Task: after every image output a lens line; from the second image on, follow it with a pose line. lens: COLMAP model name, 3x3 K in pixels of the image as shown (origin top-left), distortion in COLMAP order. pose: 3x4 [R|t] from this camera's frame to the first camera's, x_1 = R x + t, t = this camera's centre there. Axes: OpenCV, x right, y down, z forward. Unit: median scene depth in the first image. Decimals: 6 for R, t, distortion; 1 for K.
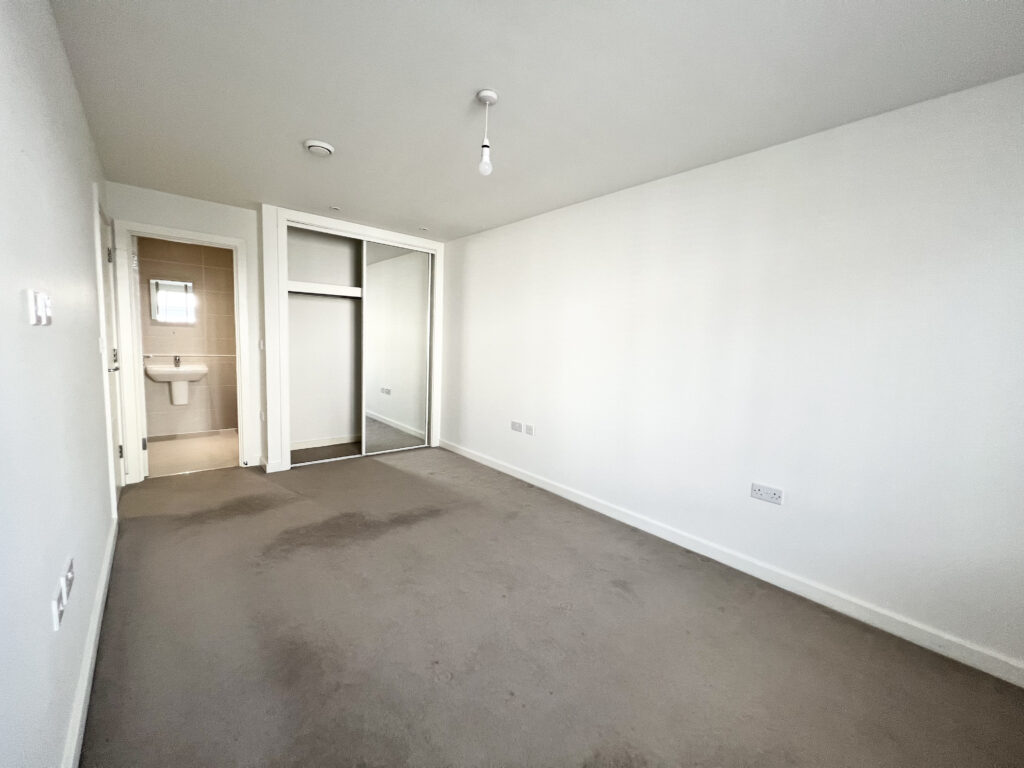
lens RADIAL K [[411.3, 0, 517.3], [0, 411.3, 382.3], [0, 0, 1]] dist [-0.003779, -0.000308]
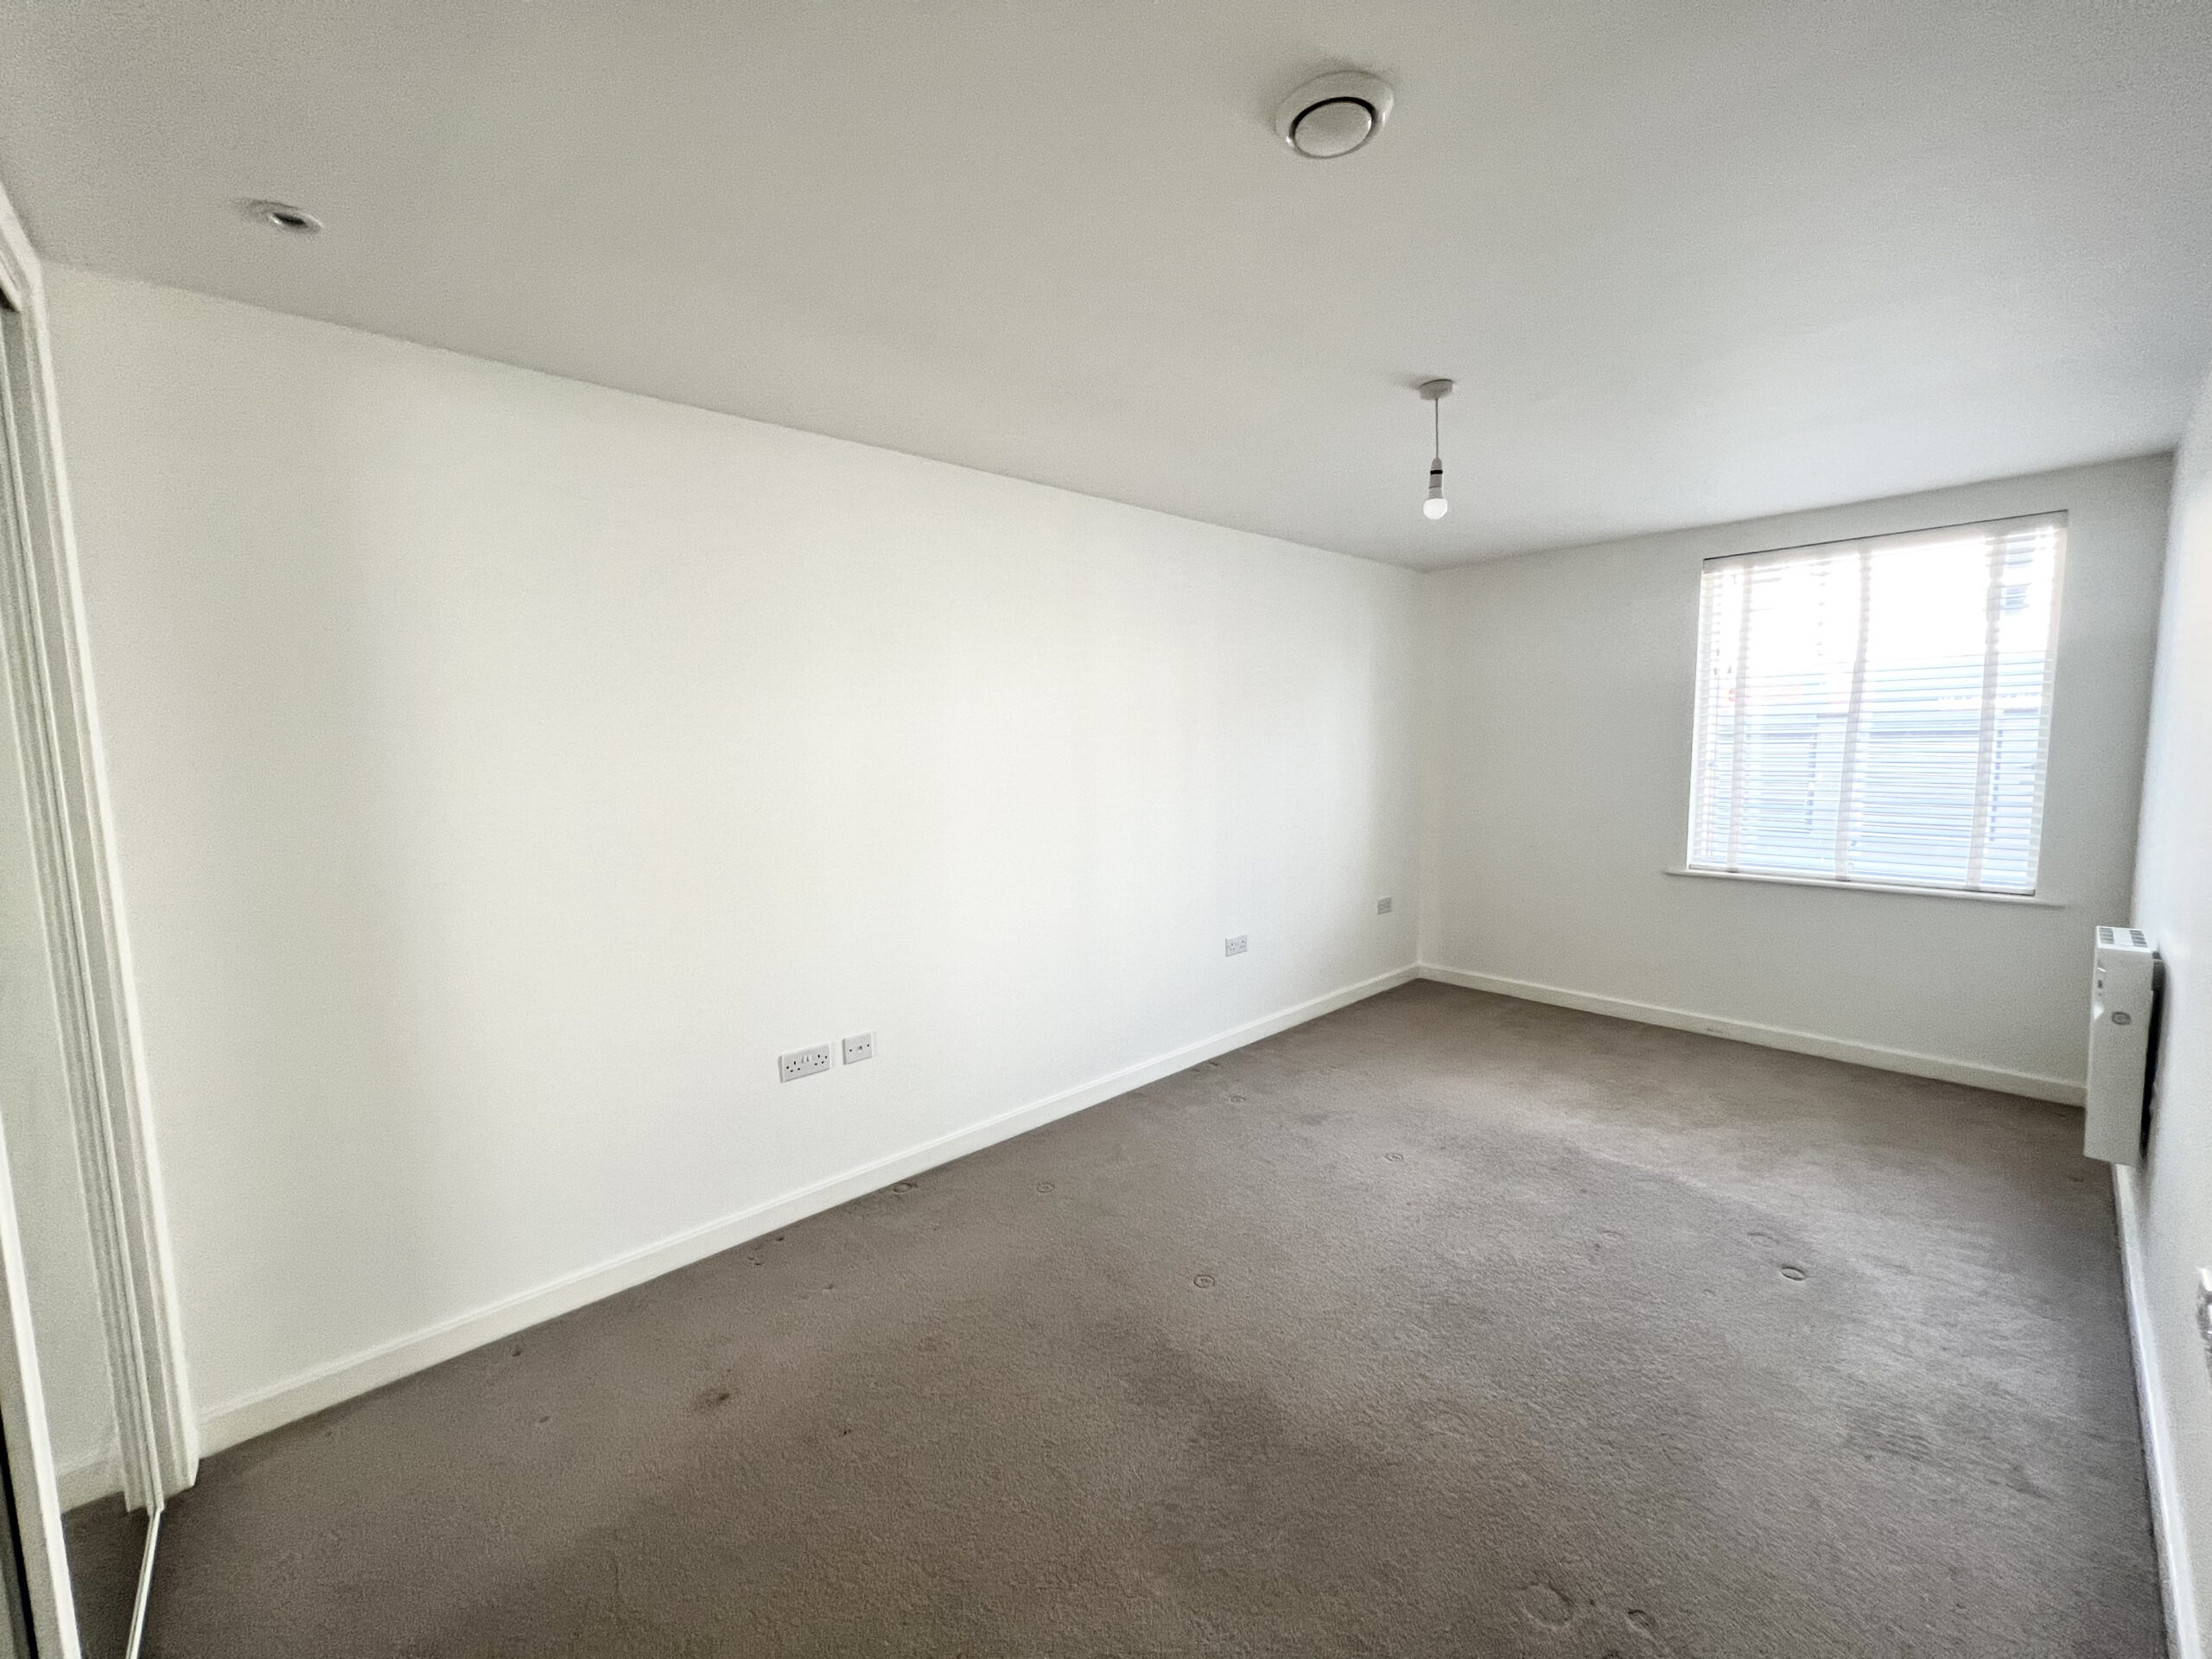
lens RADIAL K [[888.4, 0, 1117.3], [0, 888.4, 825.9], [0, 0, 1]] dist [-0.003779, -0.000308]
pose [[-0.027228, -0.111005, 0.993447, -0.980014], [0.142446, 0.983242, 0.113769, -0.177743], [-0.989428, 0.144610, -0.010959, 1.022415]]
